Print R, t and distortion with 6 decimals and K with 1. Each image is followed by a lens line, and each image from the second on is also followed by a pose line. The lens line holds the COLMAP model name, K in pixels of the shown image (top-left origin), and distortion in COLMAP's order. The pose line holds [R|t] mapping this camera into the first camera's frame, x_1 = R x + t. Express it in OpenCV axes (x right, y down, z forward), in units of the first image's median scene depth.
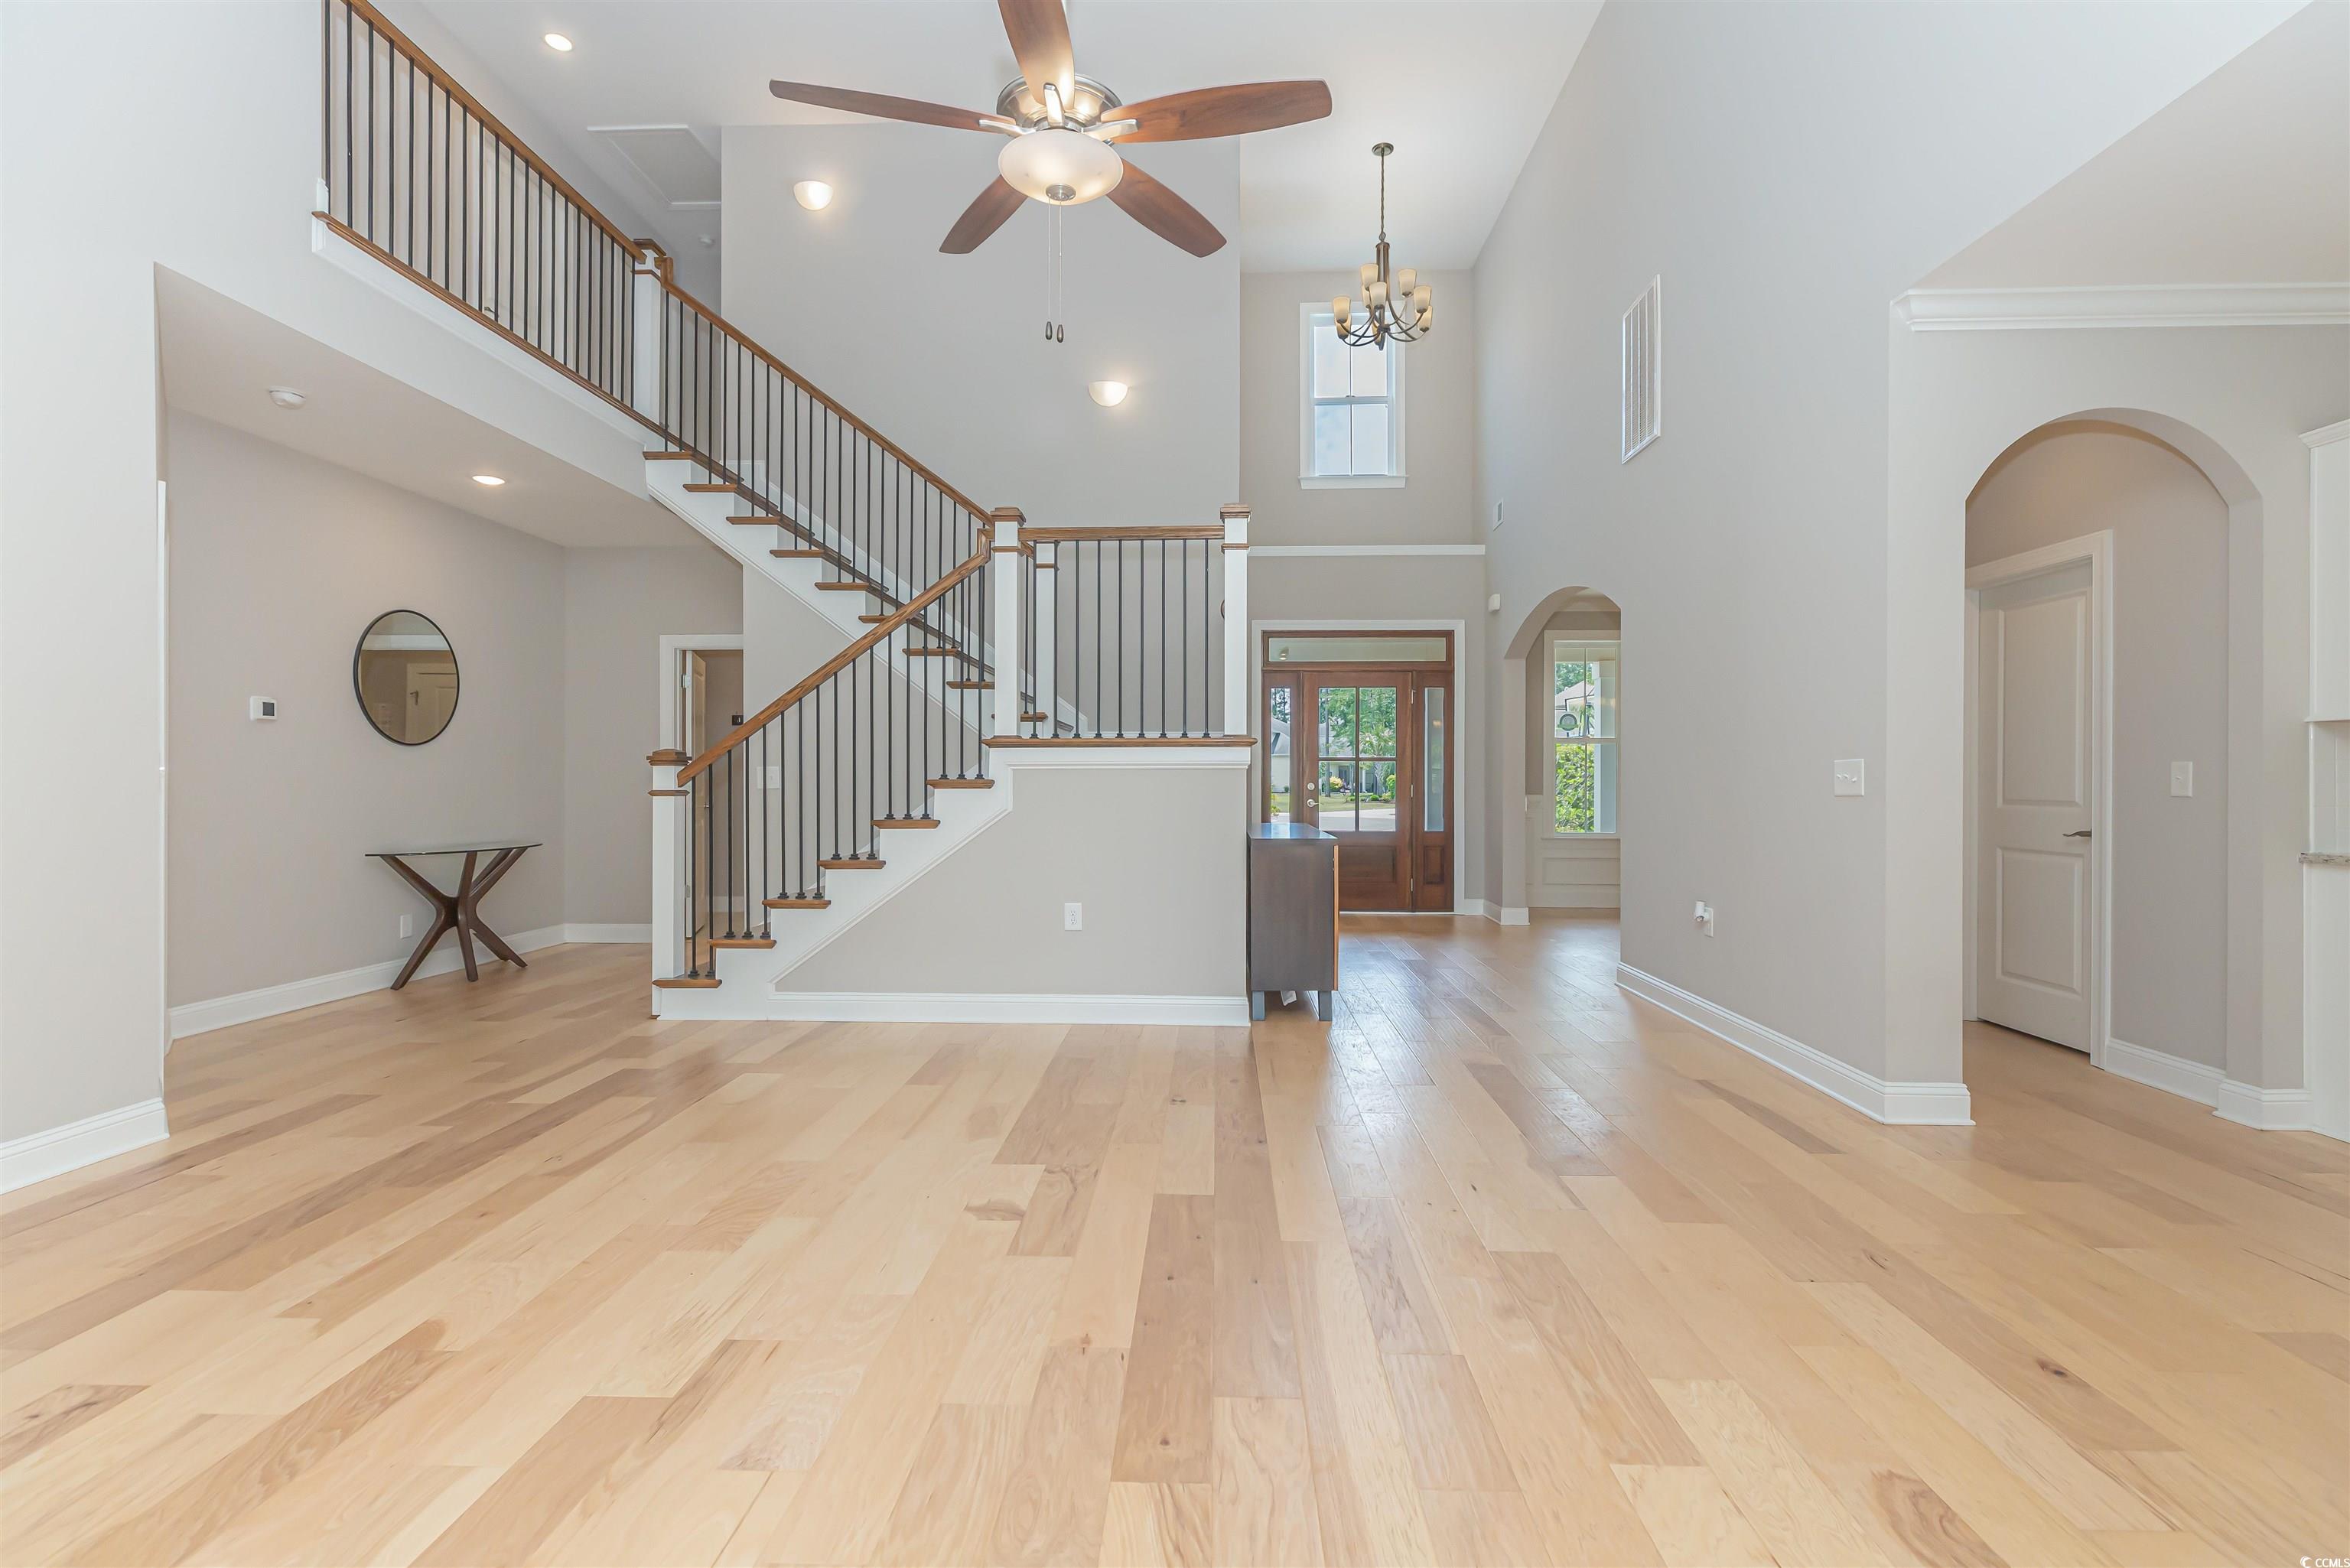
lens RADIAL K [[1066.8, 0, 1189.8], [0, 1066.8, 778.2], [0, 0, 1]] dist [0.002262, 0.002918]
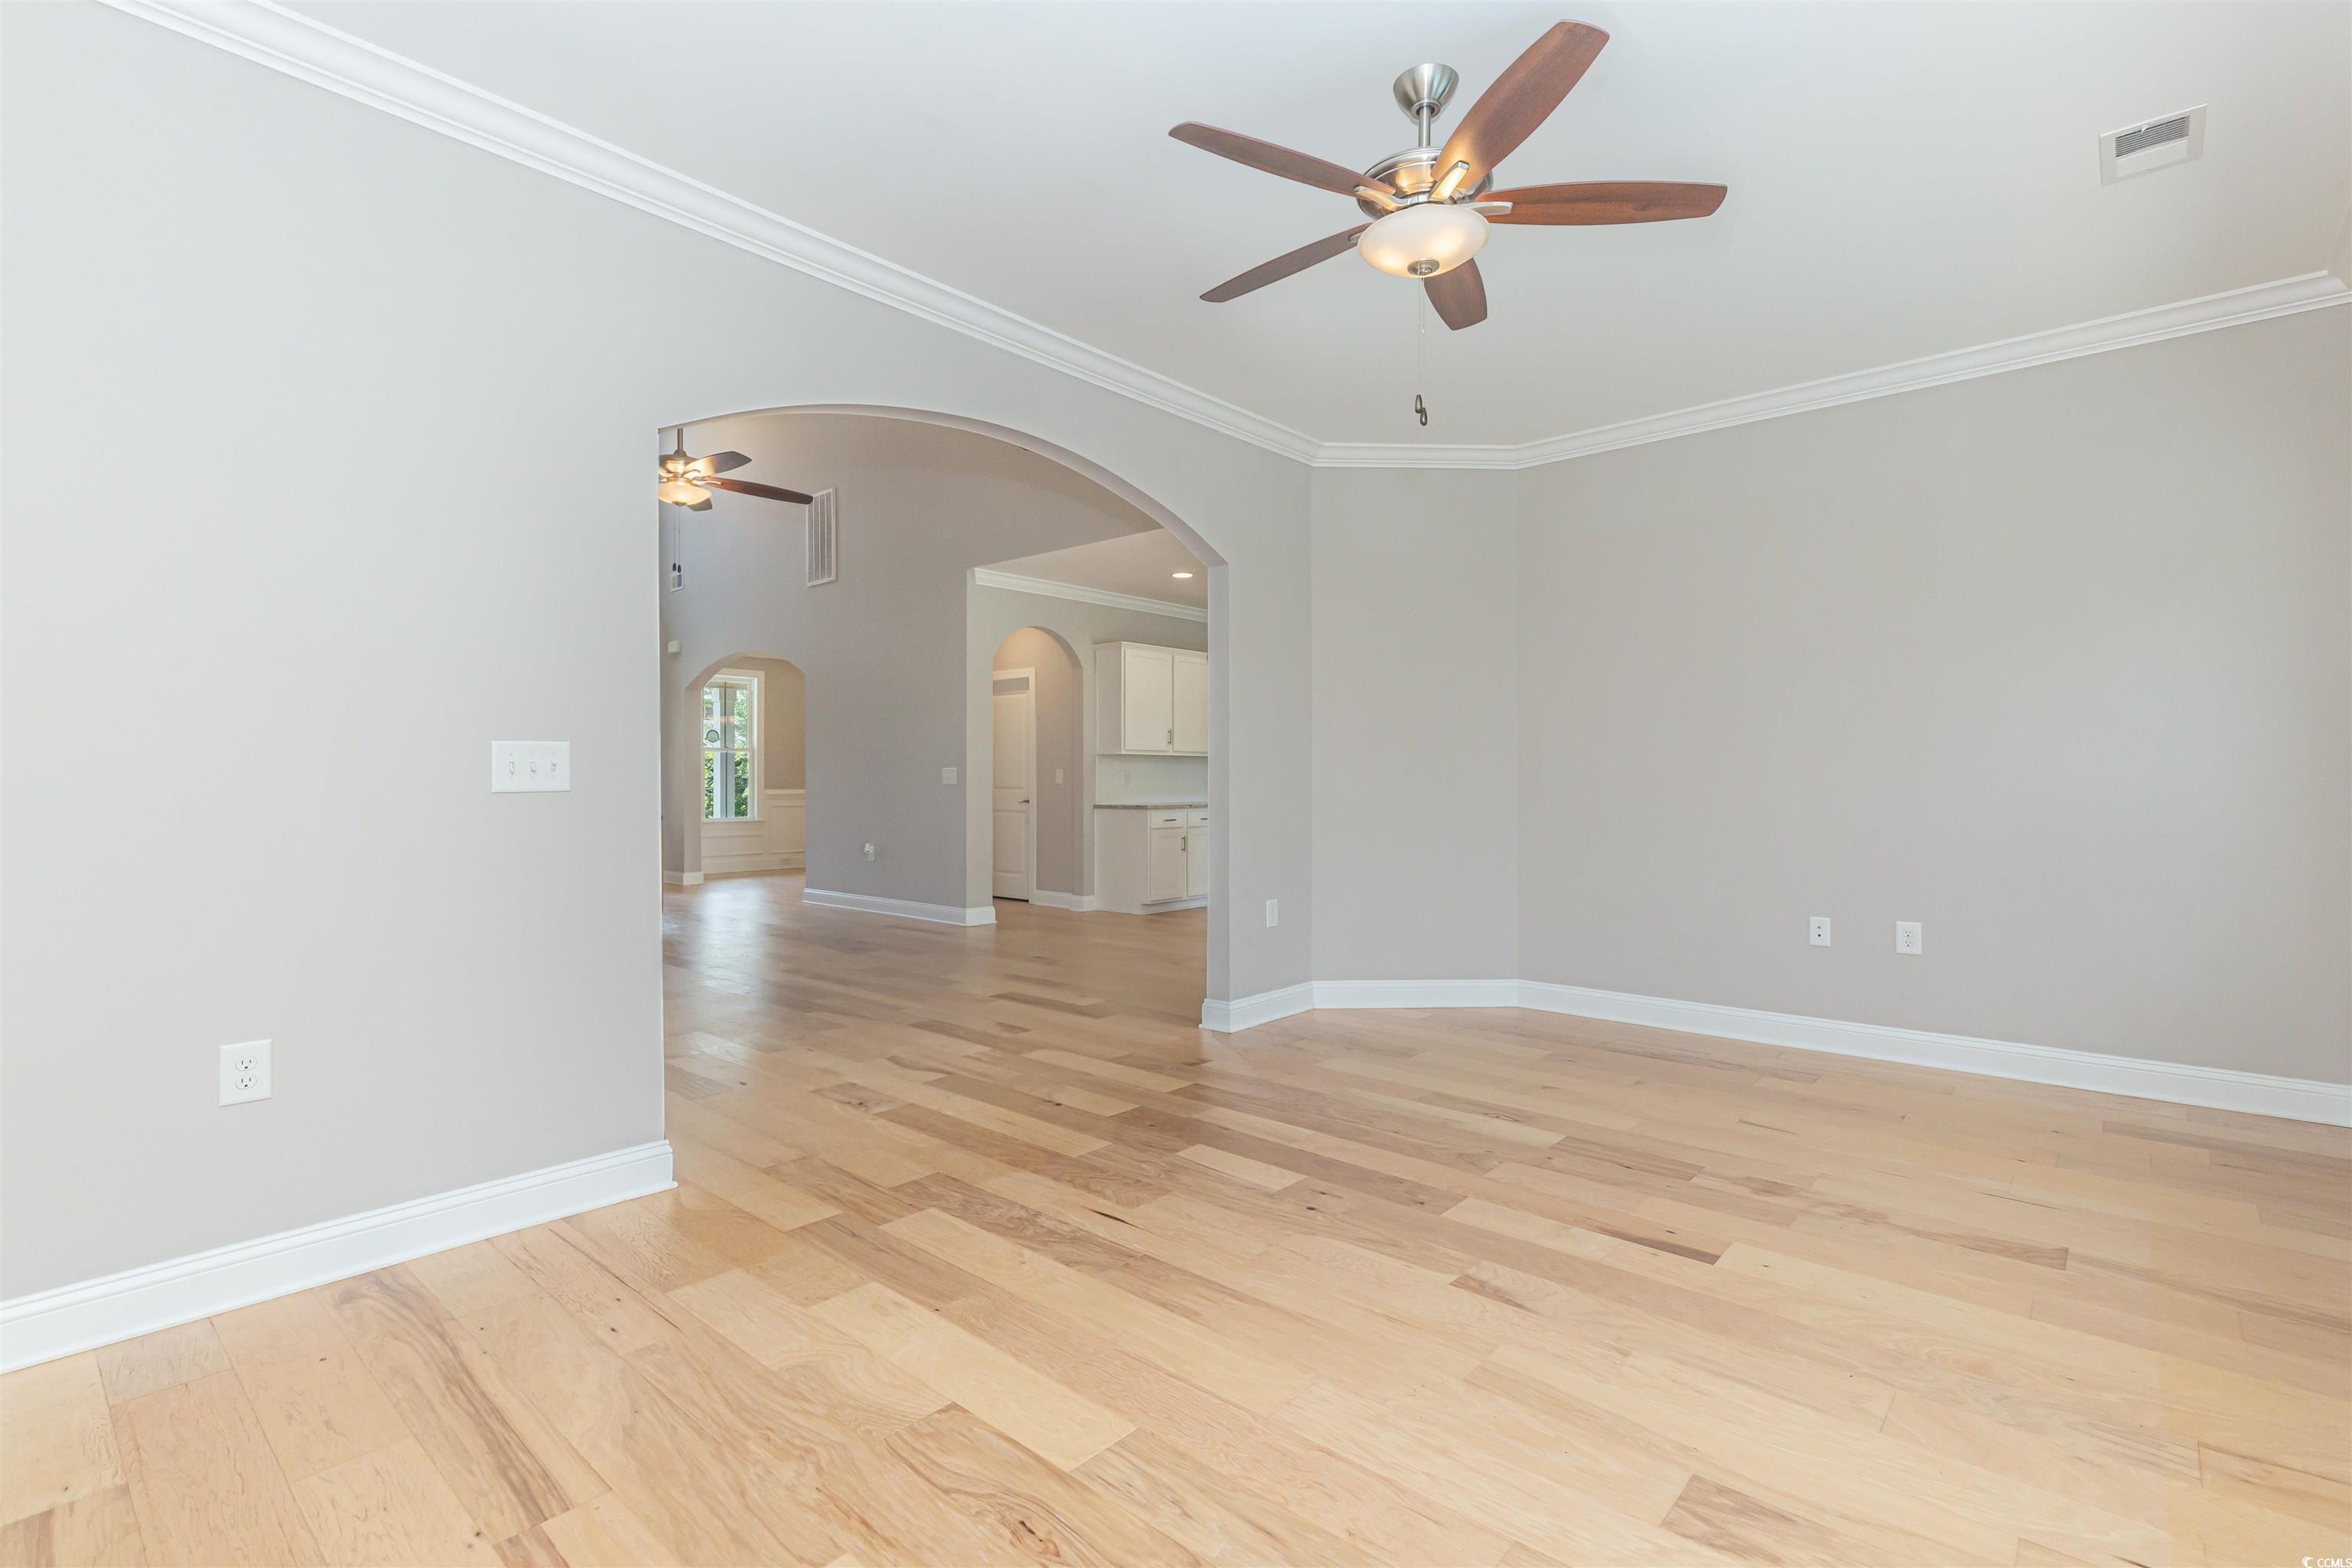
lens RADIAL K [[1067.8, 0, 1162.1], [0, 1067.8, 783.9], [0, 0, 1]] dist [0.002262, 0.002918]
pose [[0.652796, -0.004097, 0.757523, -0.597310], [0.000784, 0.999988, 0.004732, 0.006068], [-0.757533, -0.002495, 0.652792, -0.596230]]
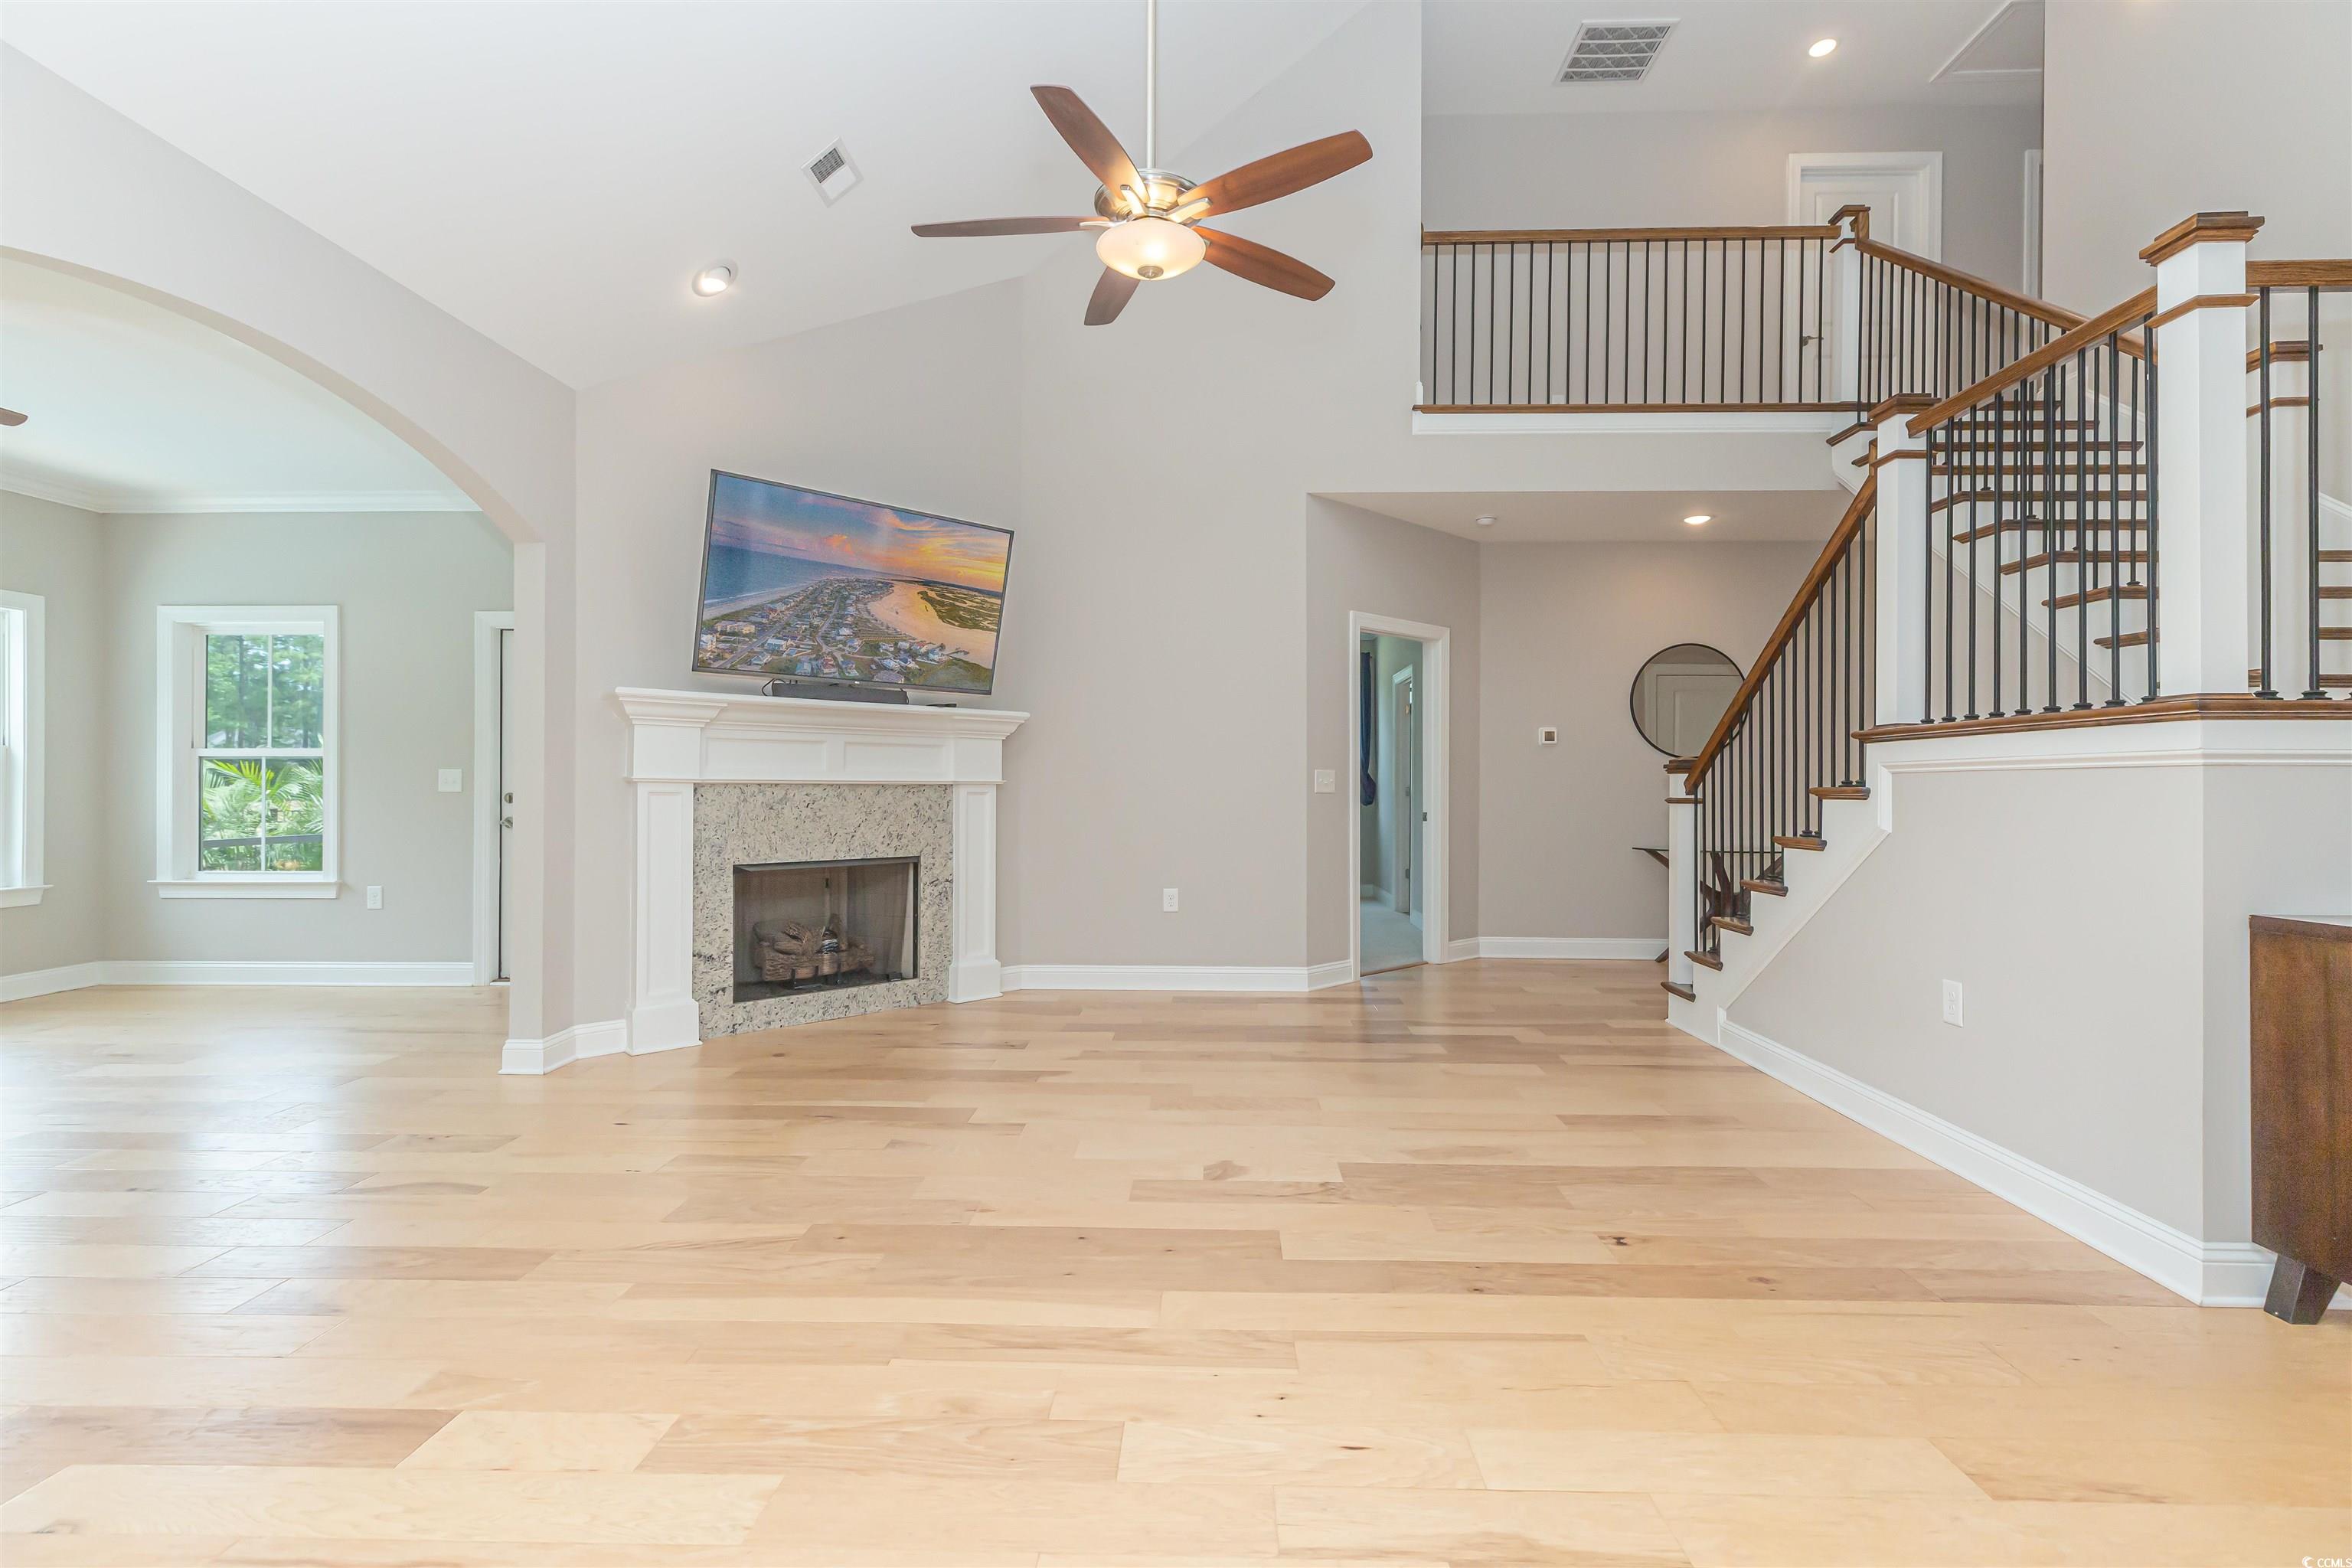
lens RADIAL K [[1067.8, 0, 1182.6], [0, 1067.8, 774.6], [0, 0, 1]] dist [0.002262, 0.002918]
pose [[-0.000343, -0.012050, -0.999927, 0.529633], [-0.002835, 0.999923, -0.012049, 0.002742], [0.999996, 0.002831, -0.000377, 0.538470]]
